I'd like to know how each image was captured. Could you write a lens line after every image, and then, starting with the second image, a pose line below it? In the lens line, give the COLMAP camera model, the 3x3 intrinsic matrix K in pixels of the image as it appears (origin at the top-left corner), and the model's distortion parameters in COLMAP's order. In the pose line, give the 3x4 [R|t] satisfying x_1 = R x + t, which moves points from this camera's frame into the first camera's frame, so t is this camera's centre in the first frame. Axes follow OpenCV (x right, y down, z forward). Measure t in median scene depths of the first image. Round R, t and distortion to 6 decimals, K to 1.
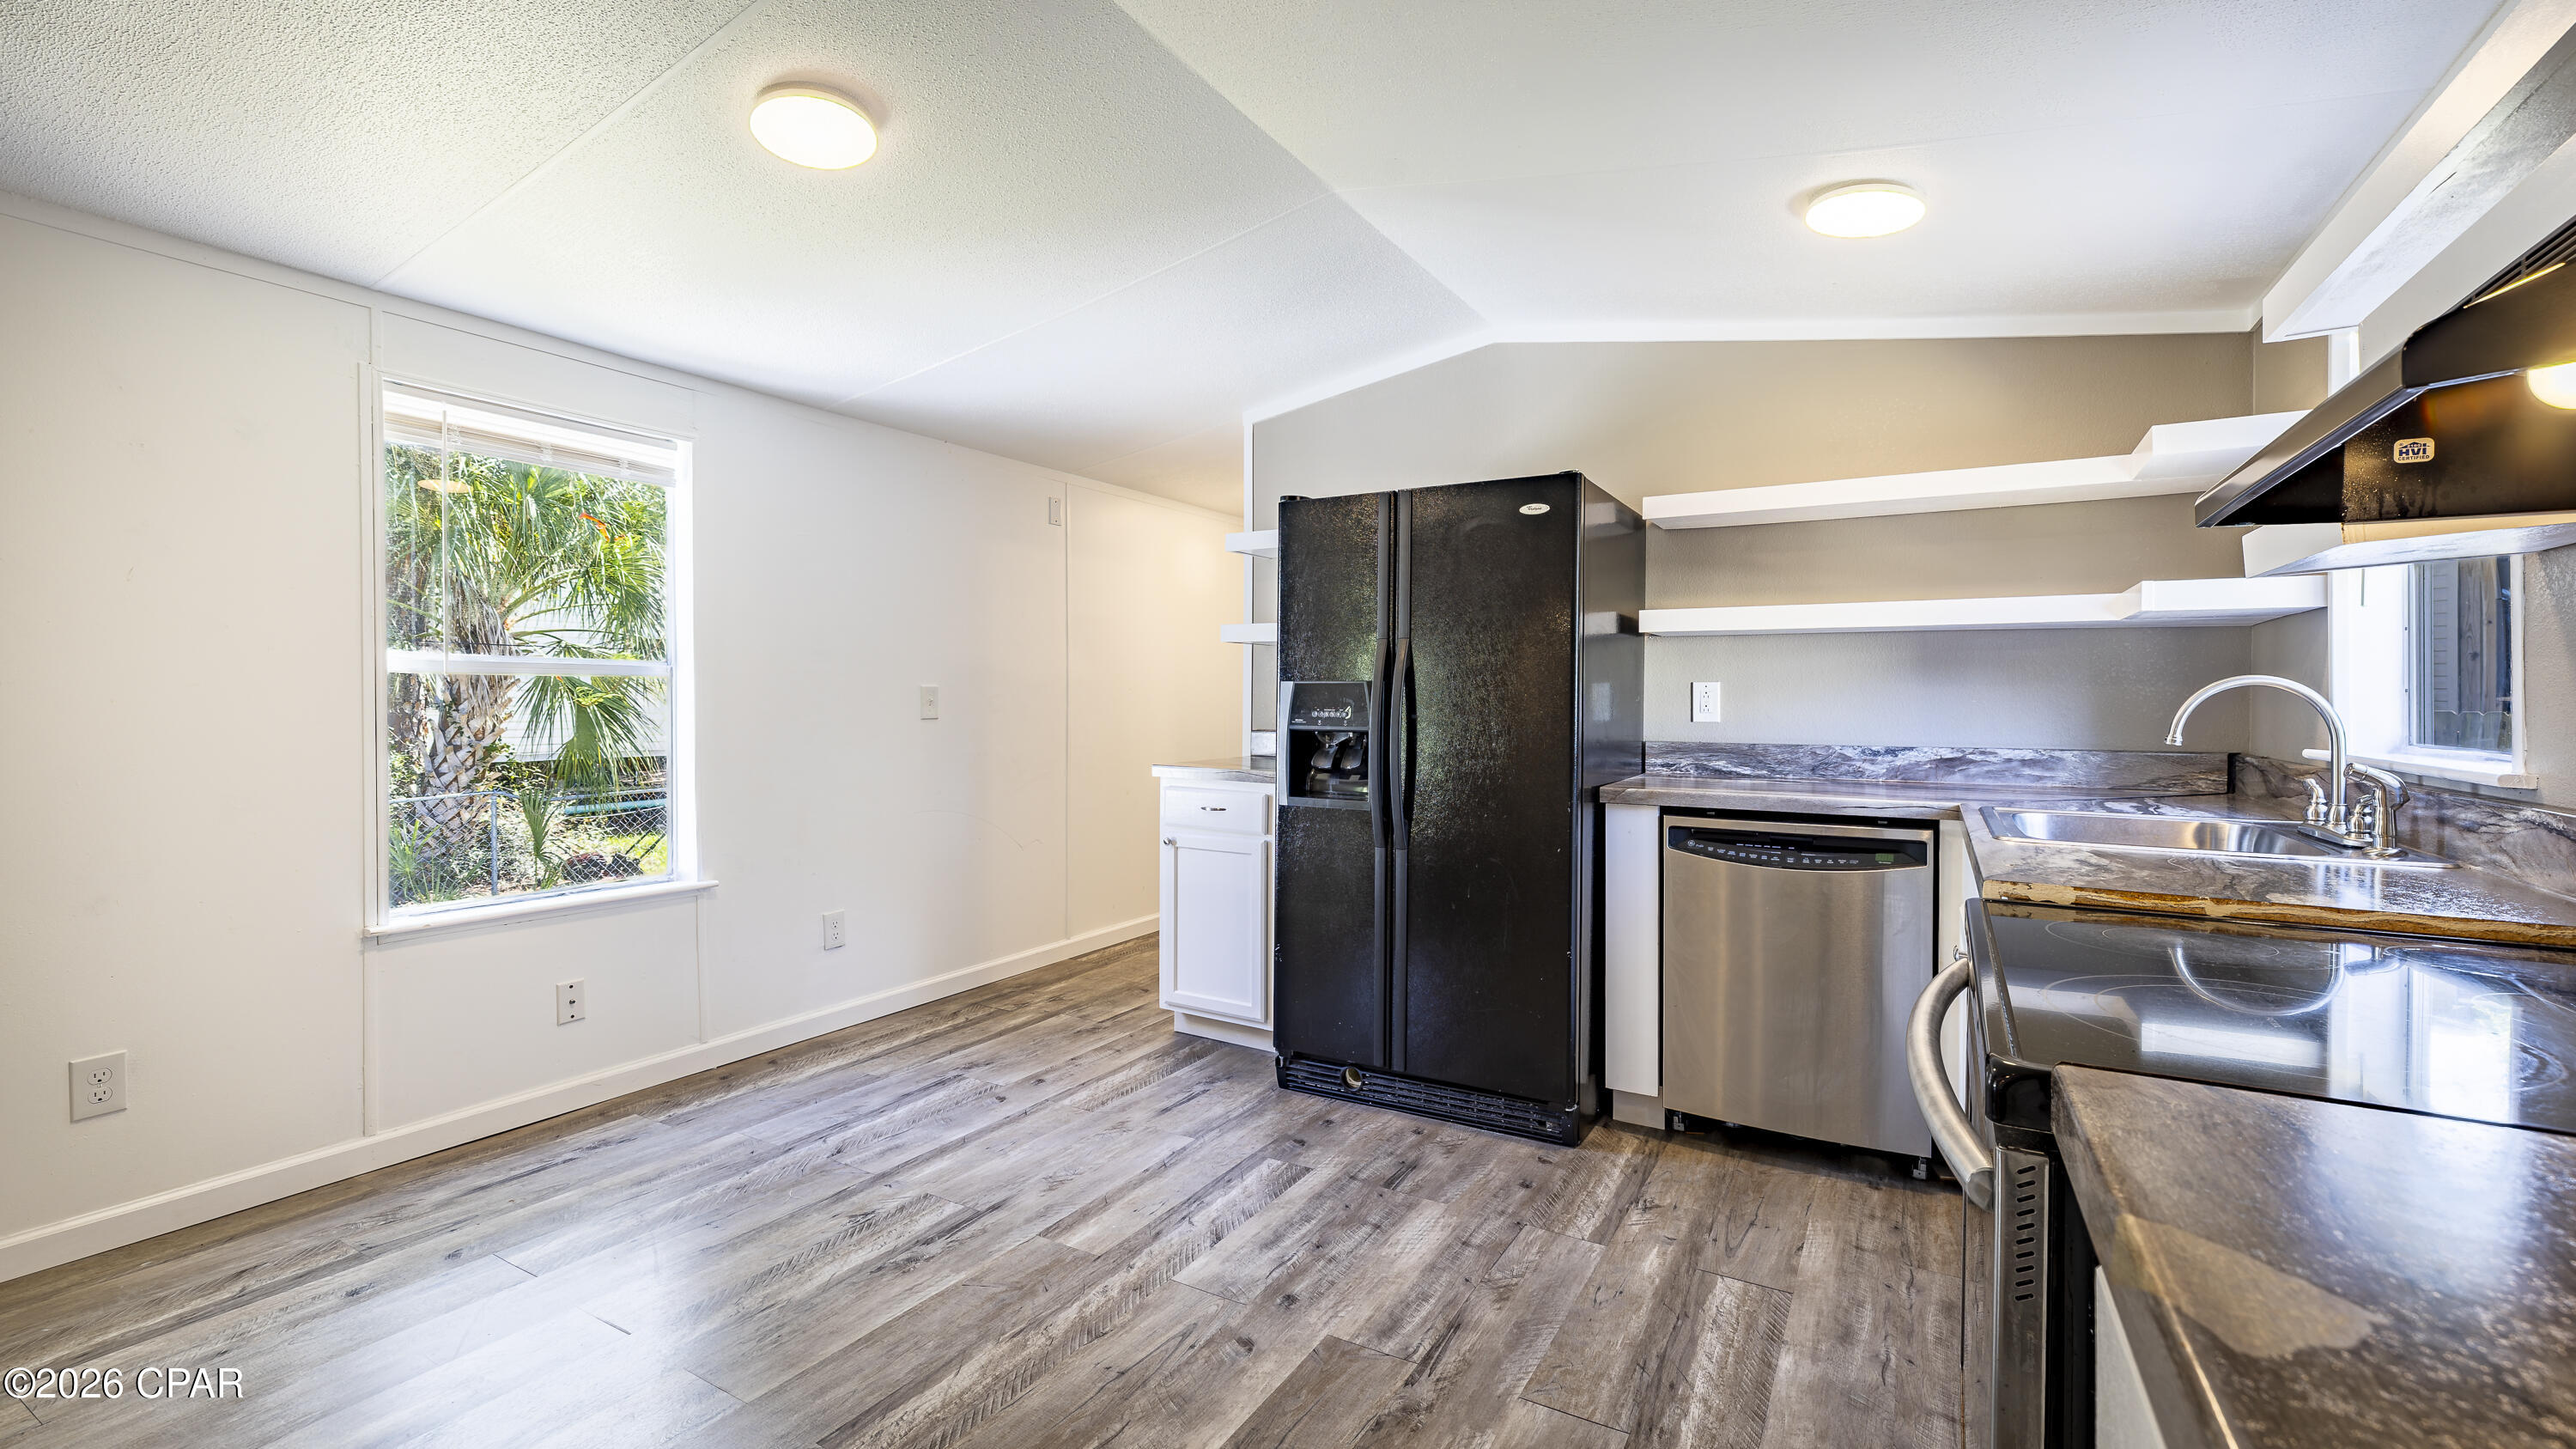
lens RADIAL K [[1074.3, 0, 1306.1], [0, 1074.3, 704.0], [0, 0, 1]] dist [0.005521, 0.000649]
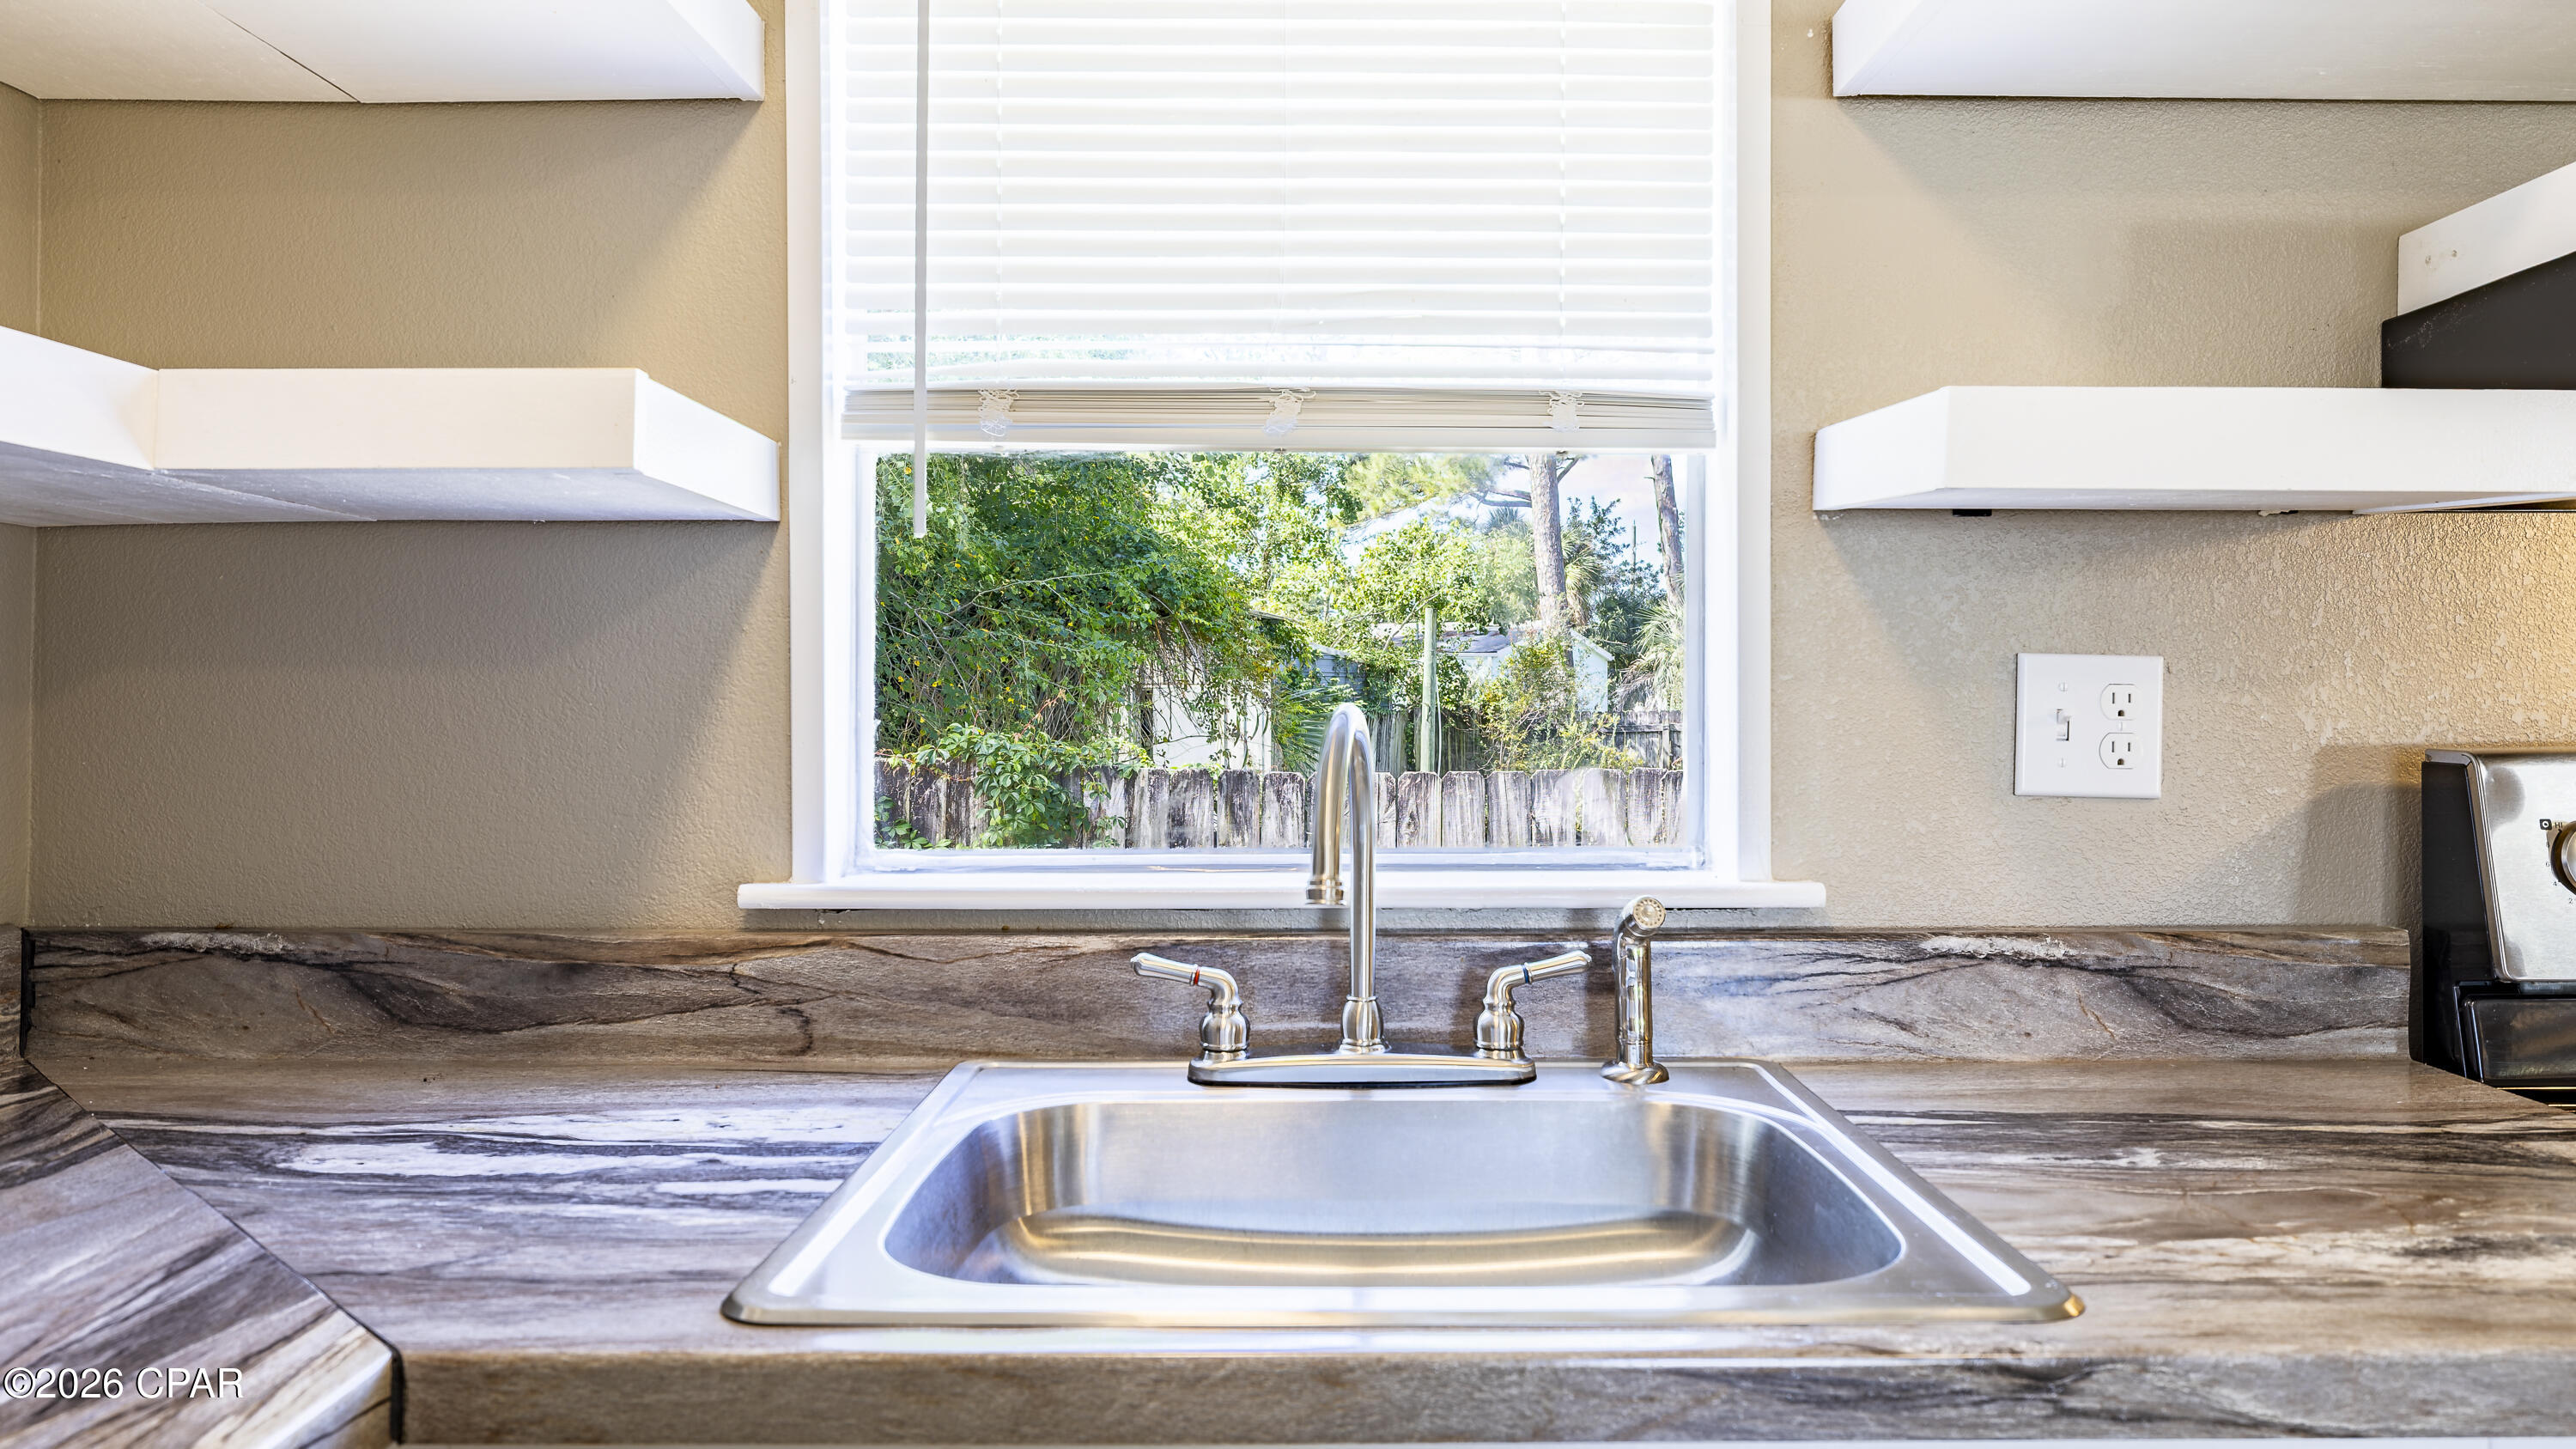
lens RADIAL K [[1734.9, 0, 1304.5], [0, 1734.9, 686.2], [0, 0, 1]] dist [0.005387, -0.000909]
pose [[-0.493746, 0.004170, 0.869596, 0.231055], [0.003817, 0.999989, -0.002628, -0.021094], [-0.869598, 0.002021, -0.493757, 0.902861]]
